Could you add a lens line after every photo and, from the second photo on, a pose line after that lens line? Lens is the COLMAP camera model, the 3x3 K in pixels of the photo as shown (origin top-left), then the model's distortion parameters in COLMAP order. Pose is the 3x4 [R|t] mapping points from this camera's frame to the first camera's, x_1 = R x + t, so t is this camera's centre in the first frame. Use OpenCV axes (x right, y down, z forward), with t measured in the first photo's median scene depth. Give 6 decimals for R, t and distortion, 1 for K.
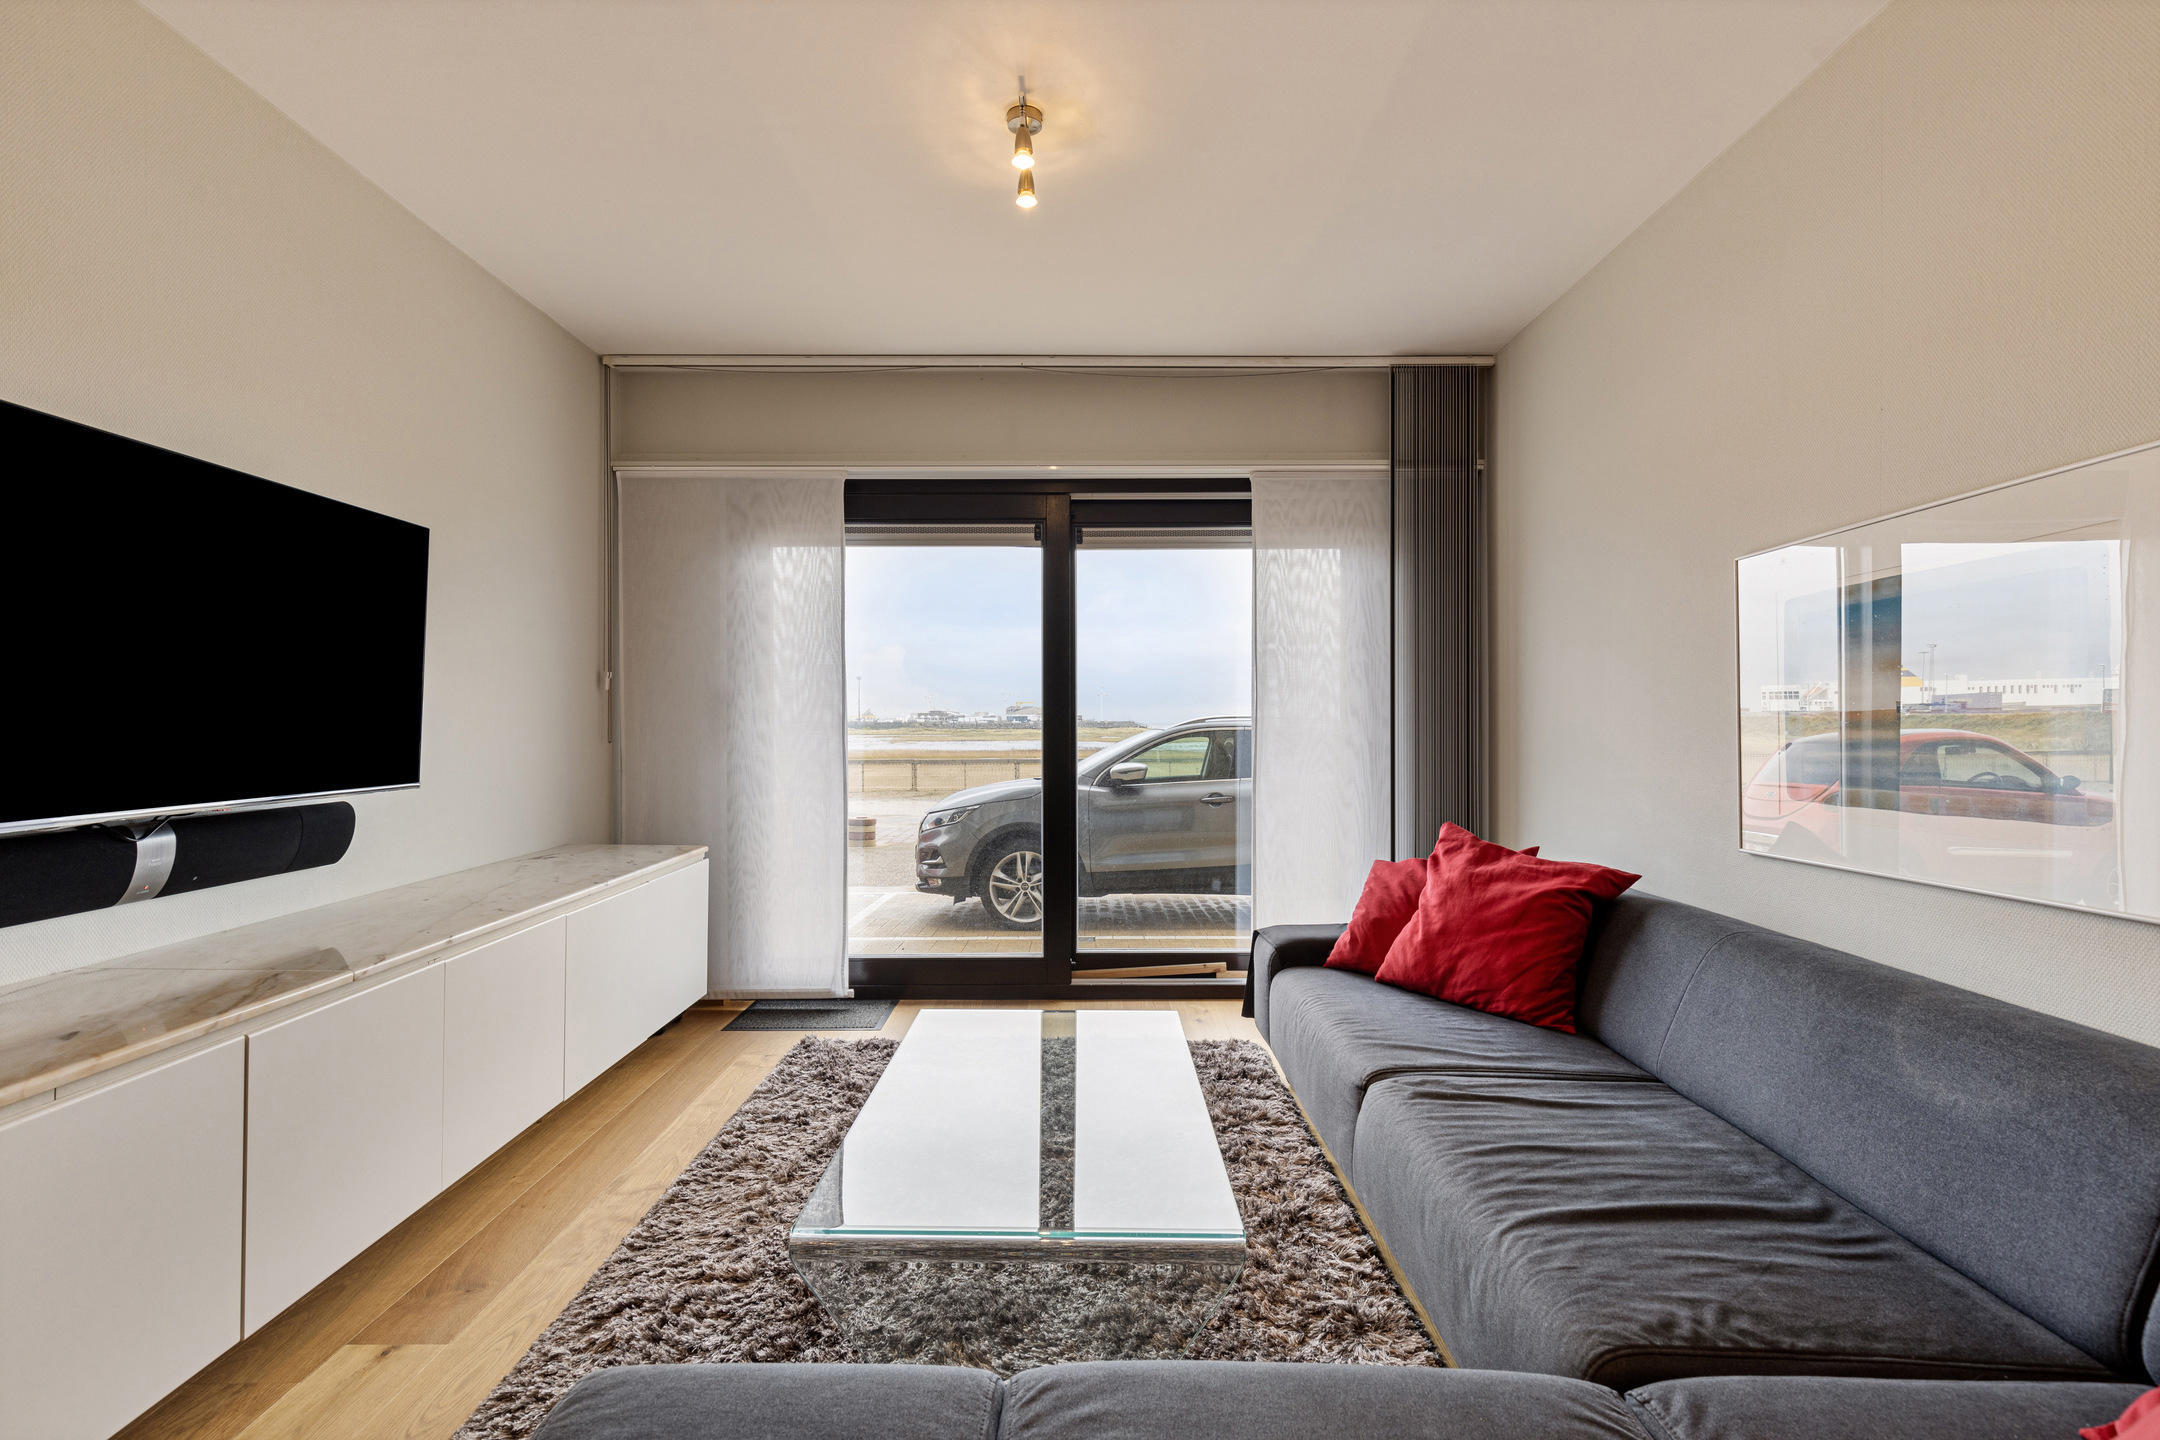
lens RADIAL K [[943.6, 0, 1080.0], [0, 943.6, 720.0], [0, 0, 1]] dist [0.017402, -0.006981]
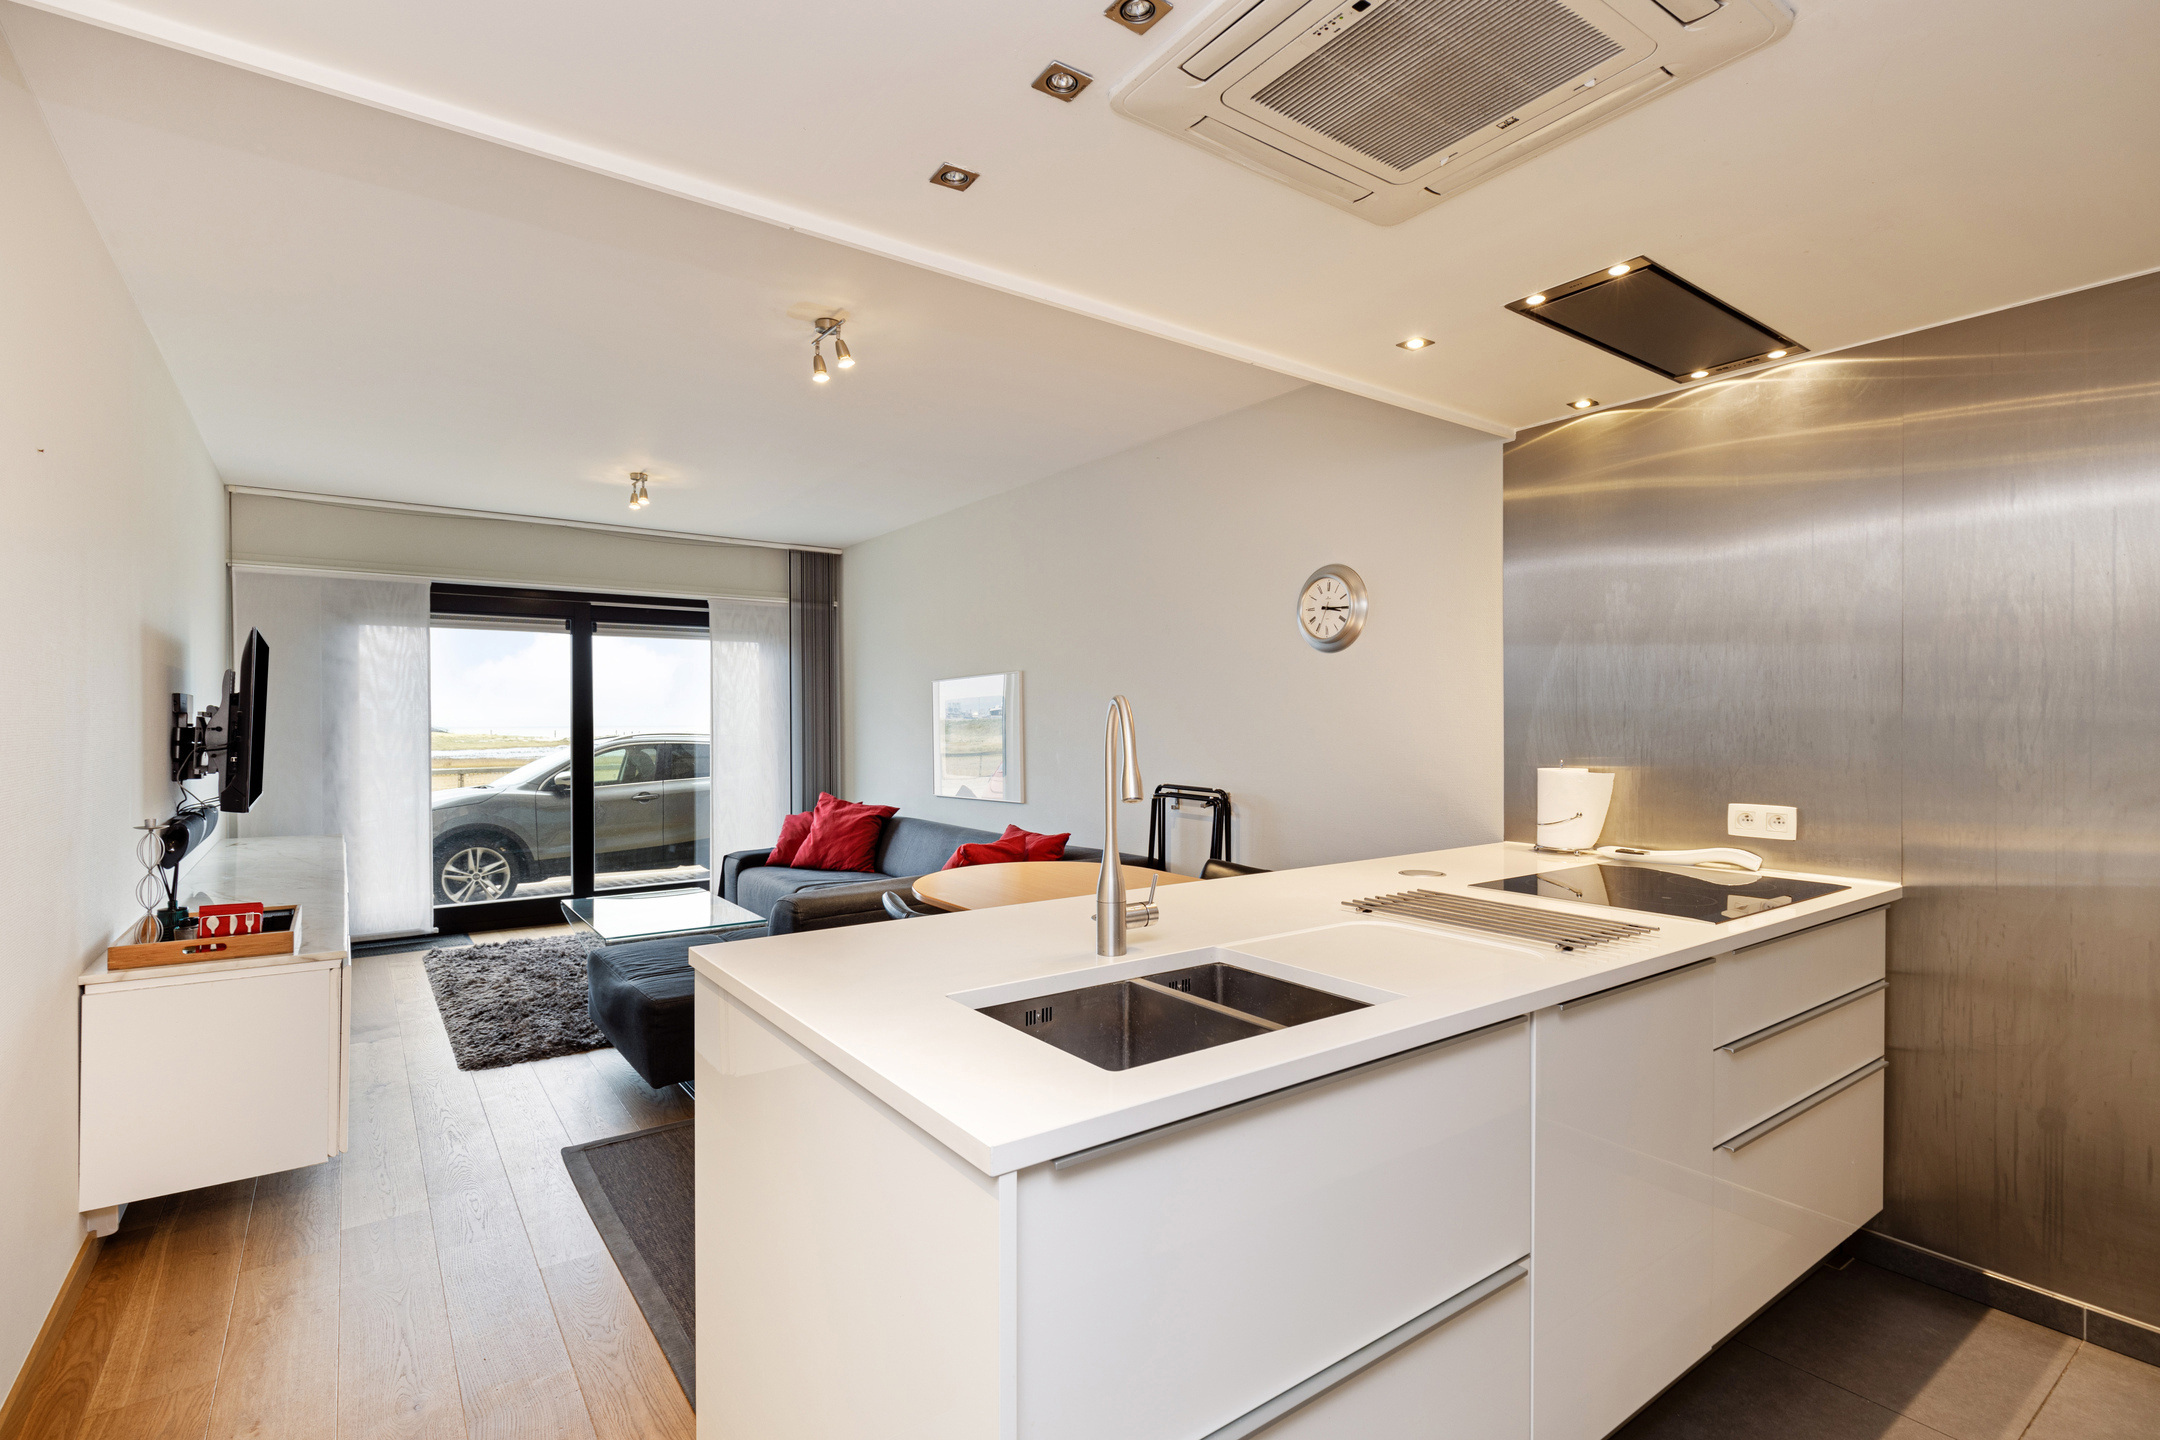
lens RADIAL K [[943.6, 0, 1080.0], [0, 943.6, 720.0], [0, 0, 1]] dist [0.017402, -0.006981]
pose [[0.790064, 0.000437, 0.613024, -0.462235], [0.001183, 0.999997, -0.002238, -0.048864], [-0.613023, 0.002494, 0.790061, -1.046093]]
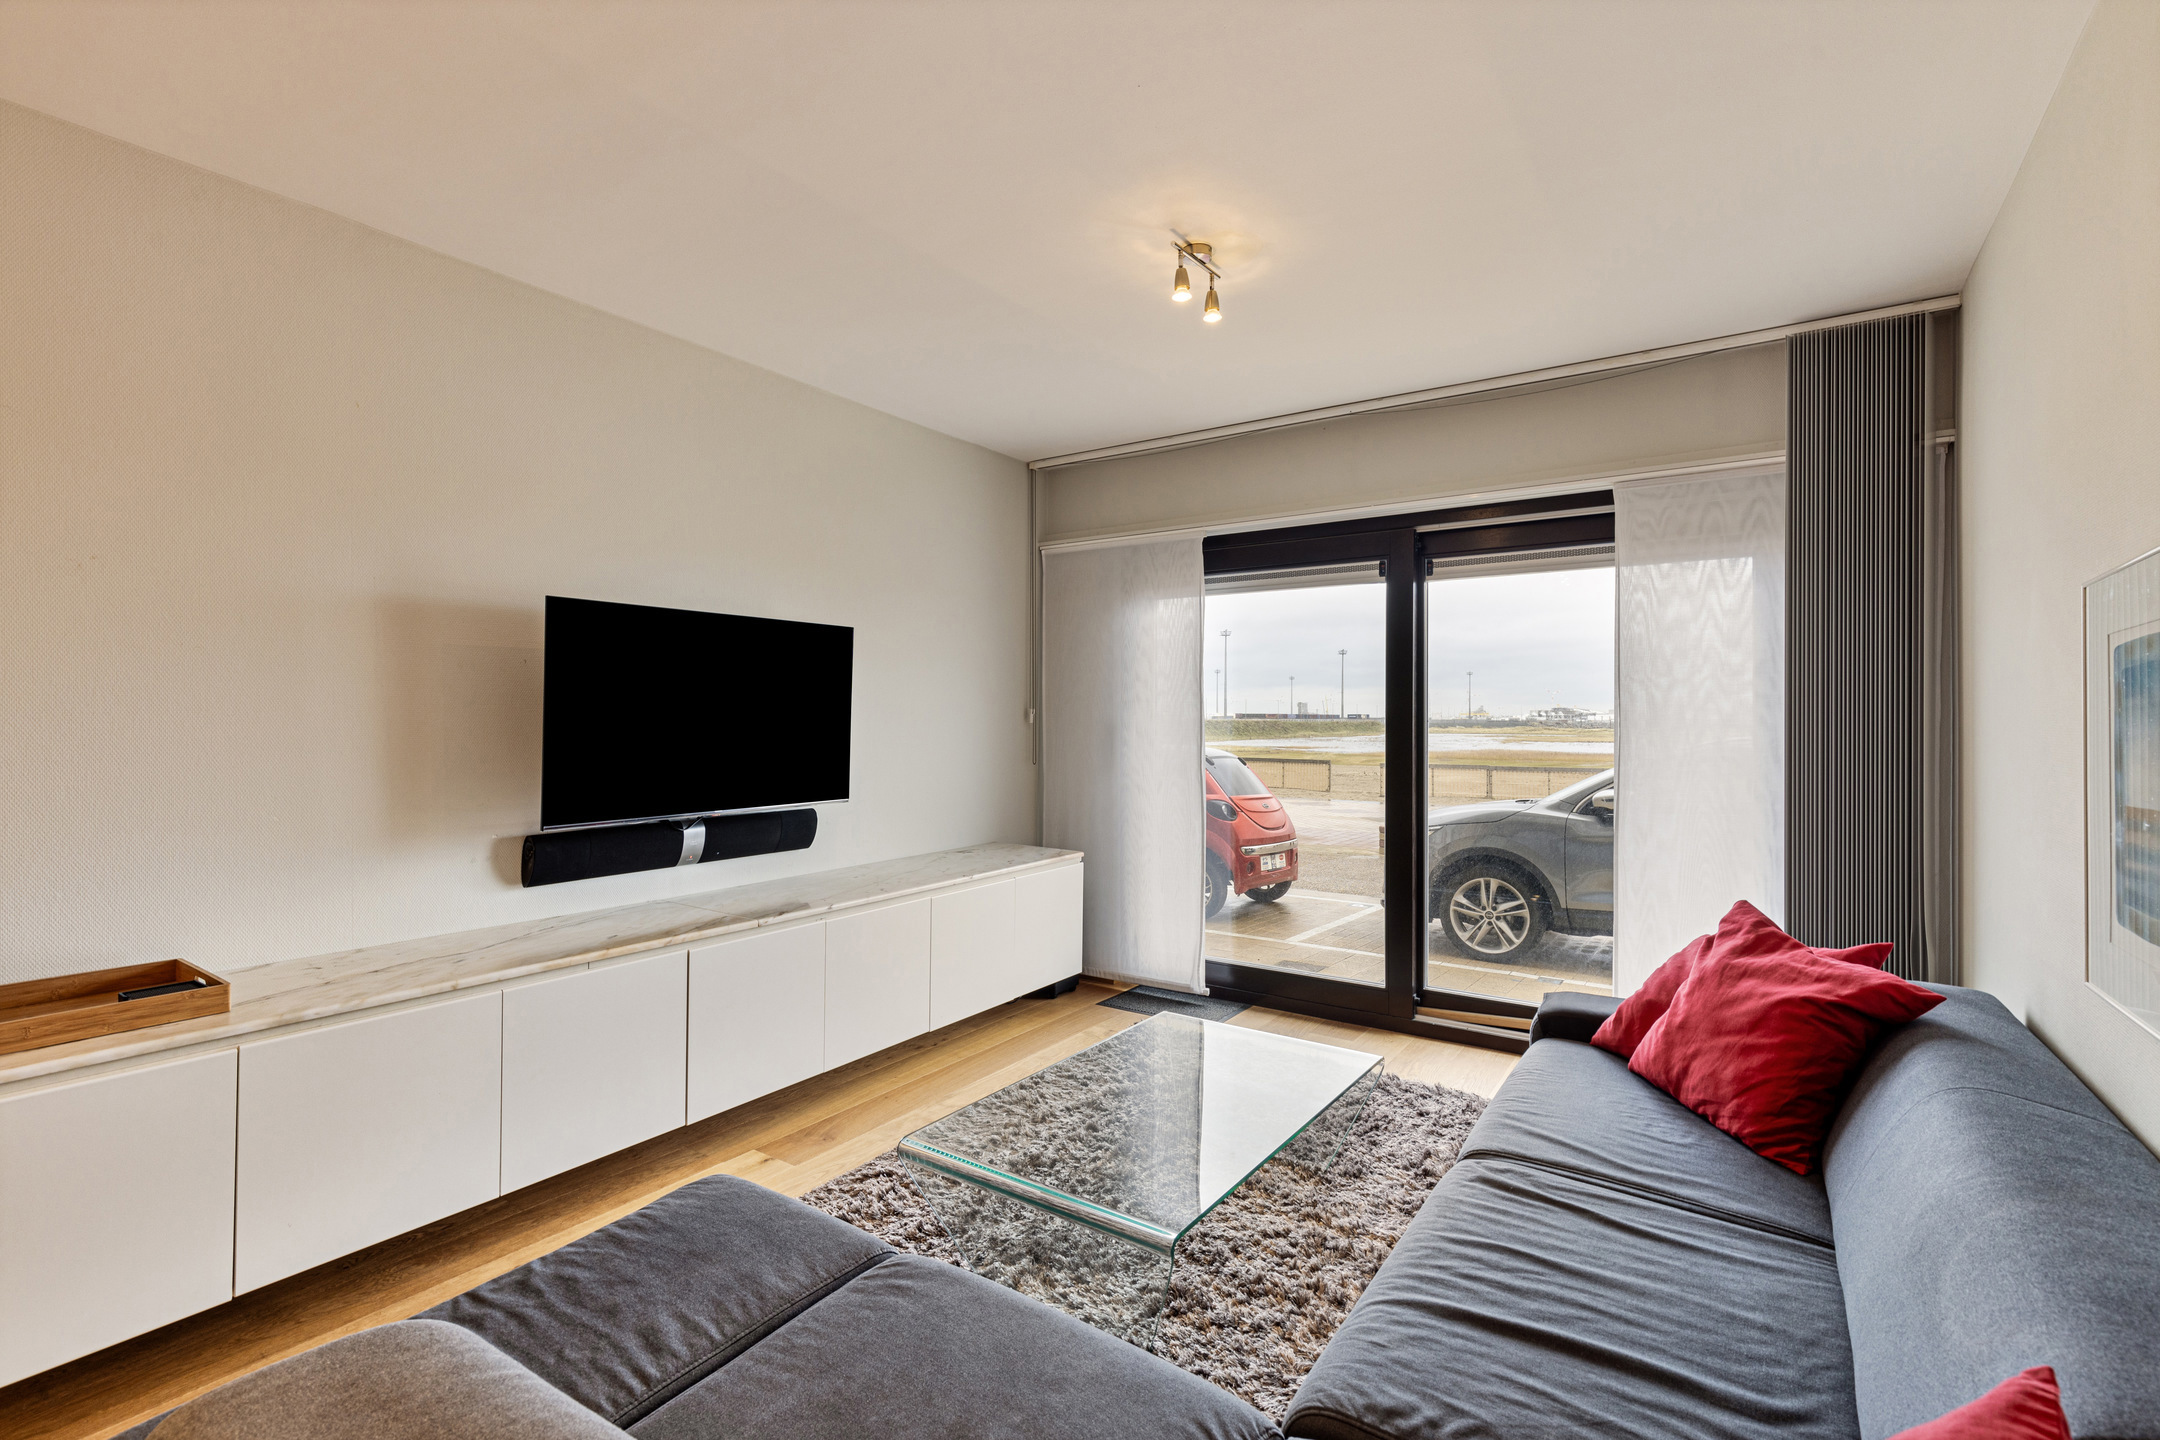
lens RADIAL K [[965.8, 0, 1134.6], [0, 965.8, 711.9], [0, 0, 1]] dist [0.010495, -0.000573]
pose [[0.839608, 0.003632, -0.543181, 0.405930], [-0.005922, 0.999979, -0.002468, -0.054989], [0.543161, 0.005289, 0.839612, -0.022960]]
